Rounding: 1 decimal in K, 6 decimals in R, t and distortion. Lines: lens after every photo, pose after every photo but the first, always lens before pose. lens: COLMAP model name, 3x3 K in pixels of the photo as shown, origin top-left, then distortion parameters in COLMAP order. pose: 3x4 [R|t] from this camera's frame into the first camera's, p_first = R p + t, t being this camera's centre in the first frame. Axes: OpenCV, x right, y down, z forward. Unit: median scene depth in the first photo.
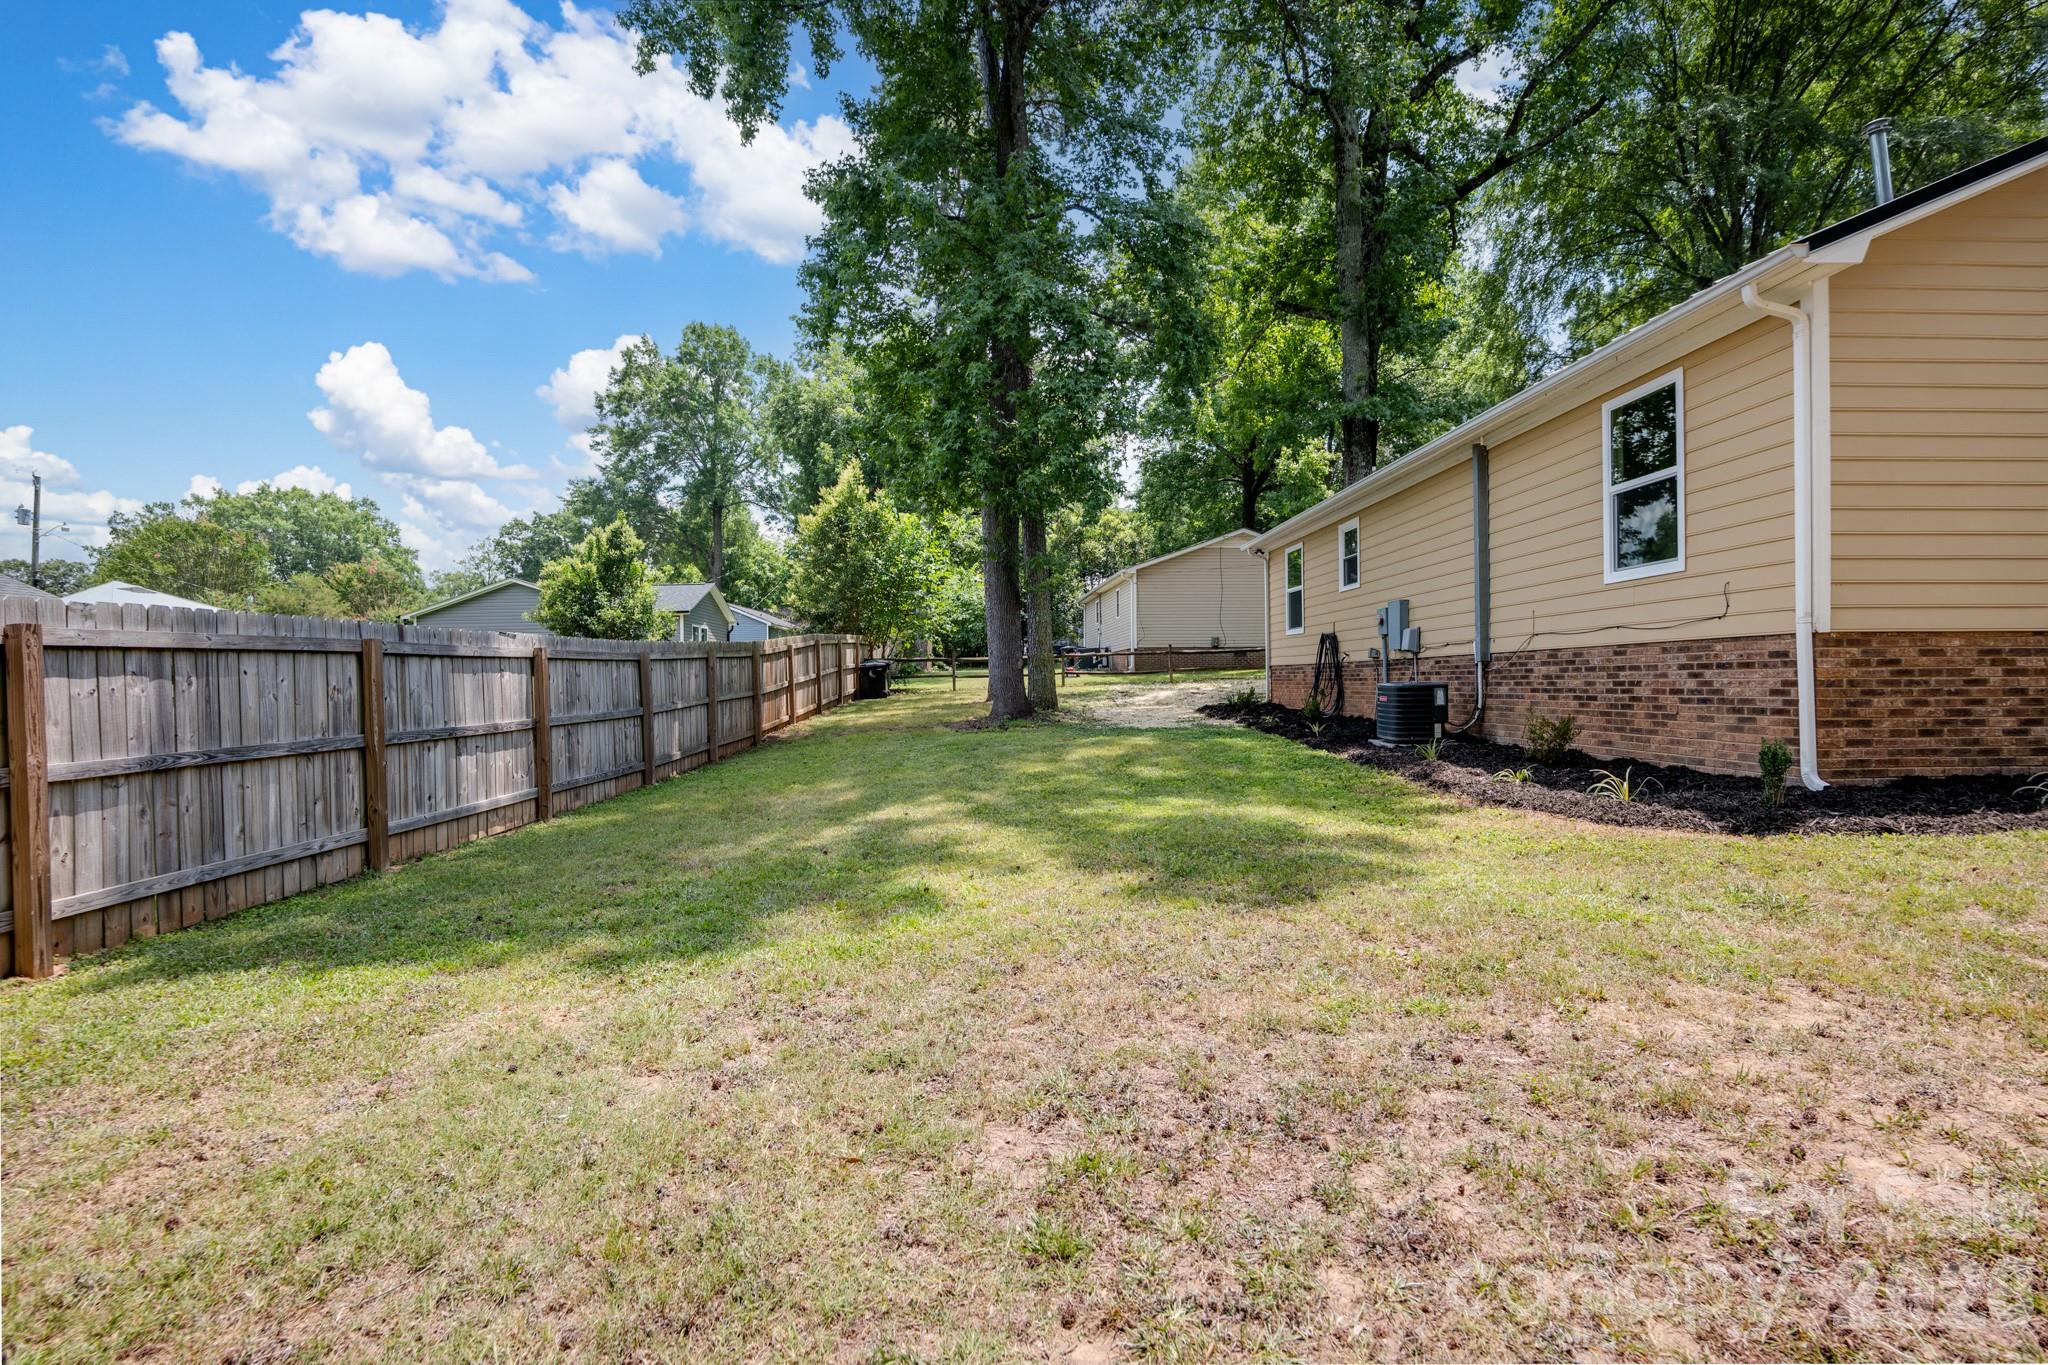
lens RADIAL K [[981.9, 0, 1026.3], [0, 981.9, 684.8], [0, 0, 1]] dist [0.001567, 0.000082]
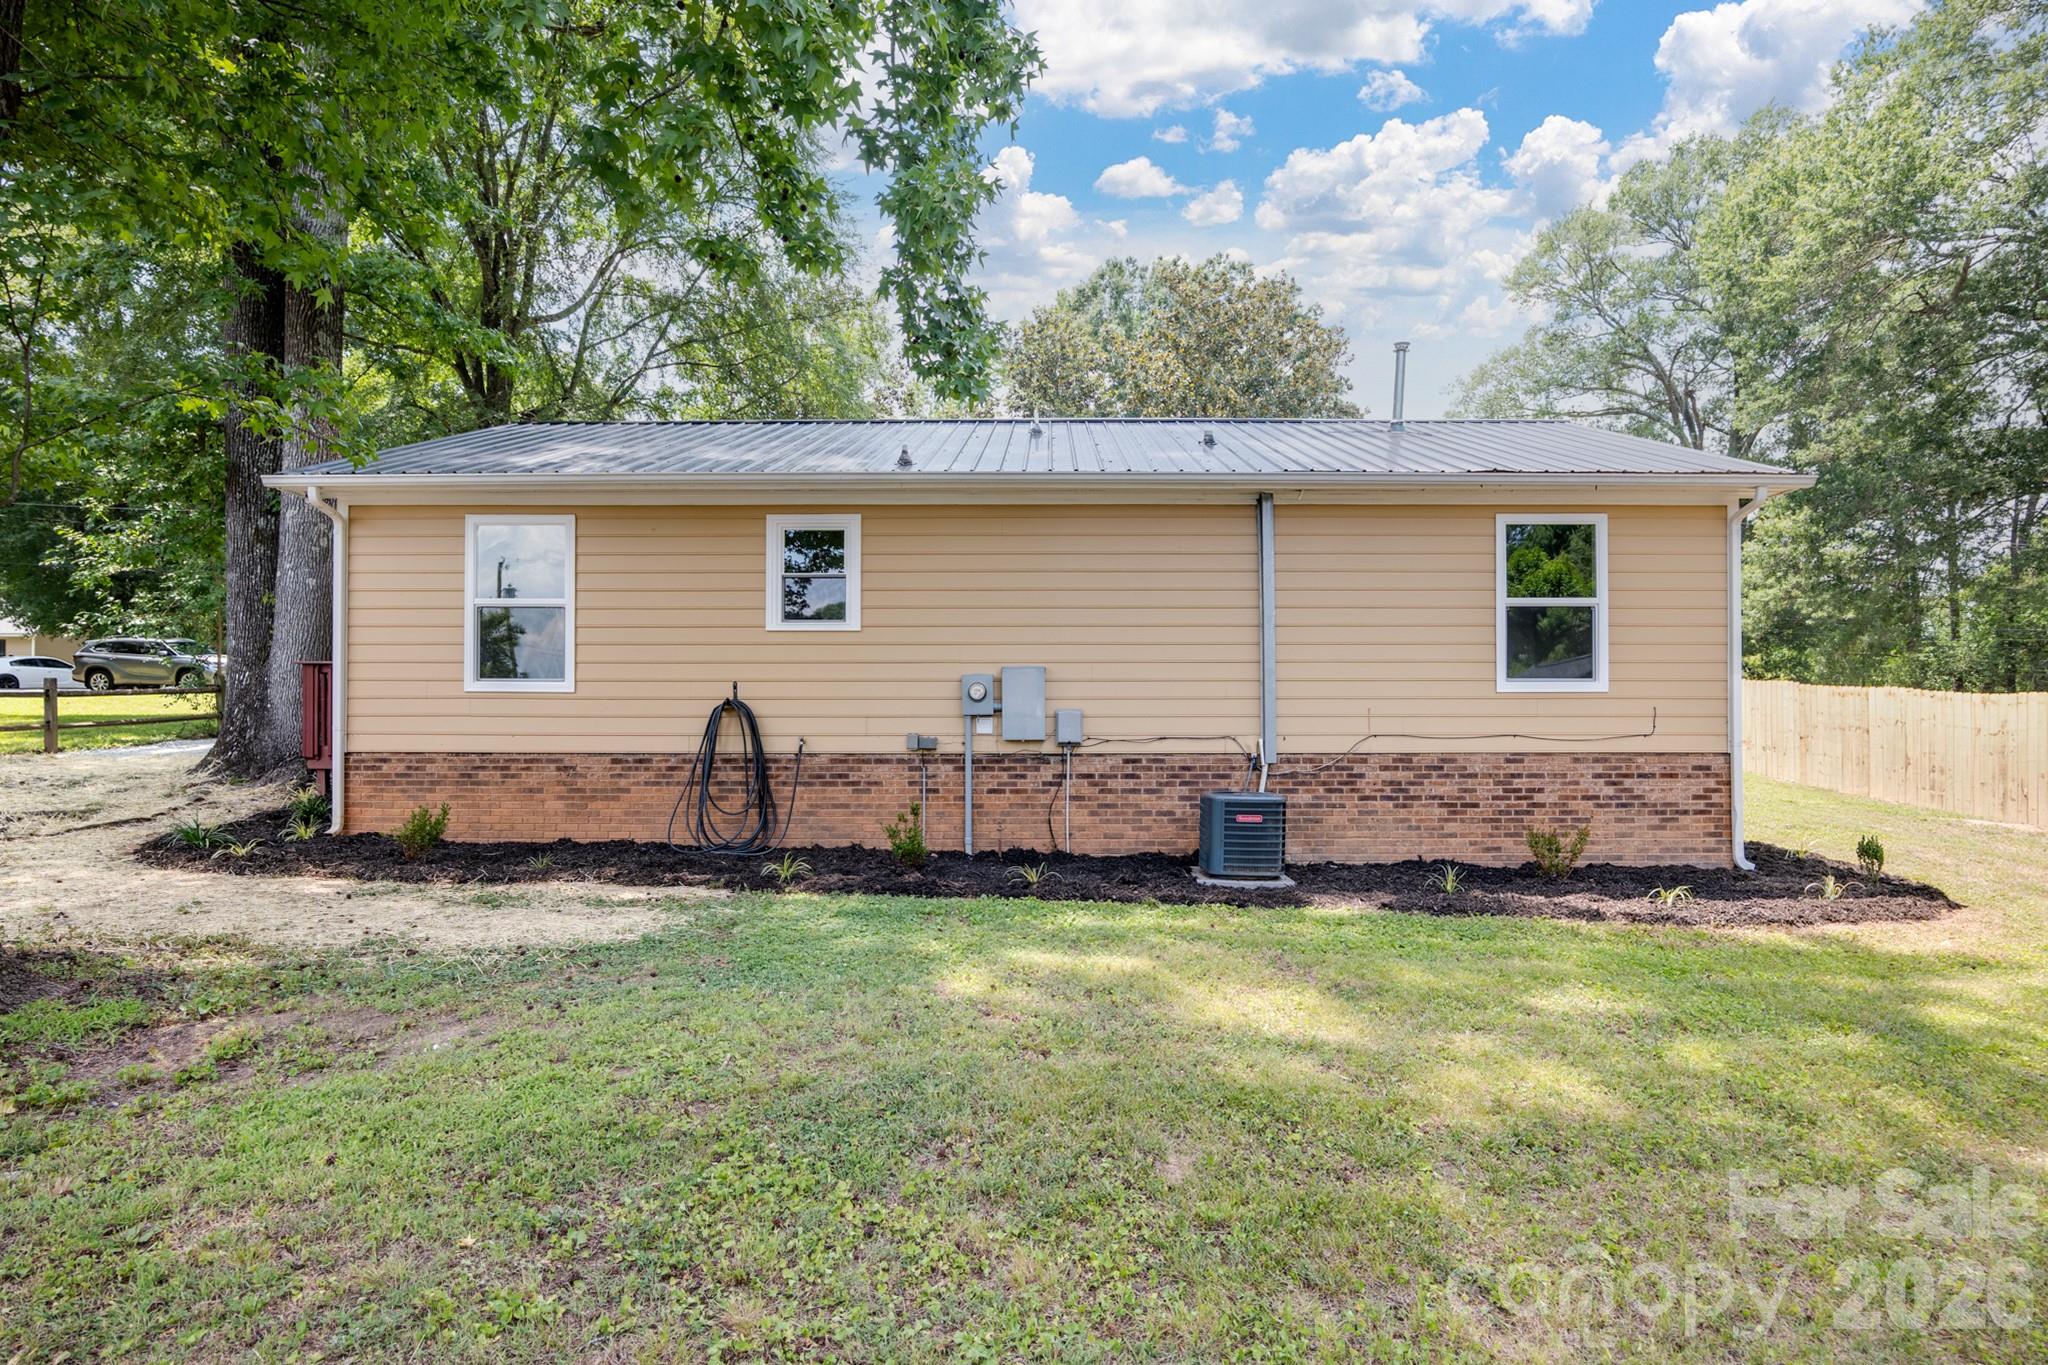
lens RADIAL K [[981.9, 0, 1023.3], [0, 981.9, 691.7], [0, 0, 1]] dist [0.001567, 0.000082]
pose [[0.026291, 0.014153, 0.999554, -0.485748], [0.000428, 0.999900, -0.014169, -0.099430], [-0.999654, 0.000801, 0.026283, 1.631696]]
